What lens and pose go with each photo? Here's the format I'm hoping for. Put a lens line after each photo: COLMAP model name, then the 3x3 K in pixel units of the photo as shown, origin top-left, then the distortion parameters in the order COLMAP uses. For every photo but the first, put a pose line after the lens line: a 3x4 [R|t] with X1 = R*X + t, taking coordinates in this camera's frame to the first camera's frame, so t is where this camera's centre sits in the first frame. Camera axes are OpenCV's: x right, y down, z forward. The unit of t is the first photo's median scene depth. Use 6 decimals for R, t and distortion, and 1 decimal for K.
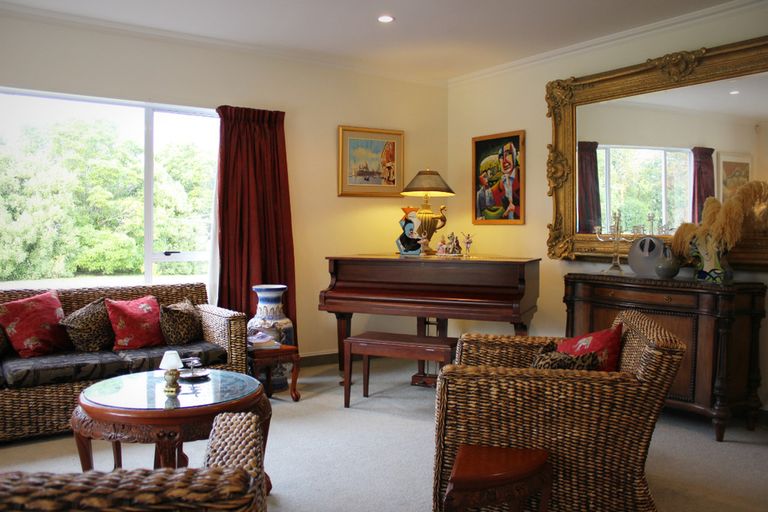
lens RADIAL K [[661.8, 0, 384.0], [0, 661.8, 256.0], [0, 0, 1]] dist [-0.105986, -0.000983]
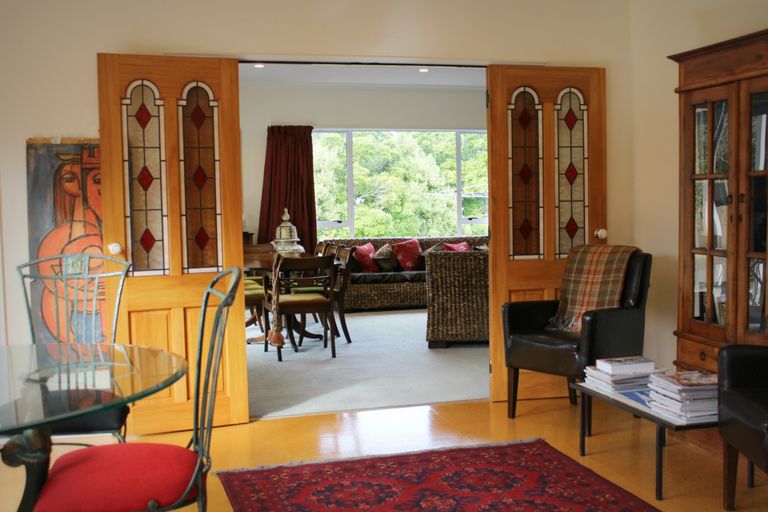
lens RADIAL K [[855.3, 0, 384.0], [0, 855.3, 256.0], [0, 0, 1]] dist [-0.002534, -0.000436]
pose [[0.944236, -0.001846, -0.329265, 0.040921], [0.009568, 0.999716, 0.021832, 0.008743], [0.329131, -0.023765, 0.943985, -0.254182]]
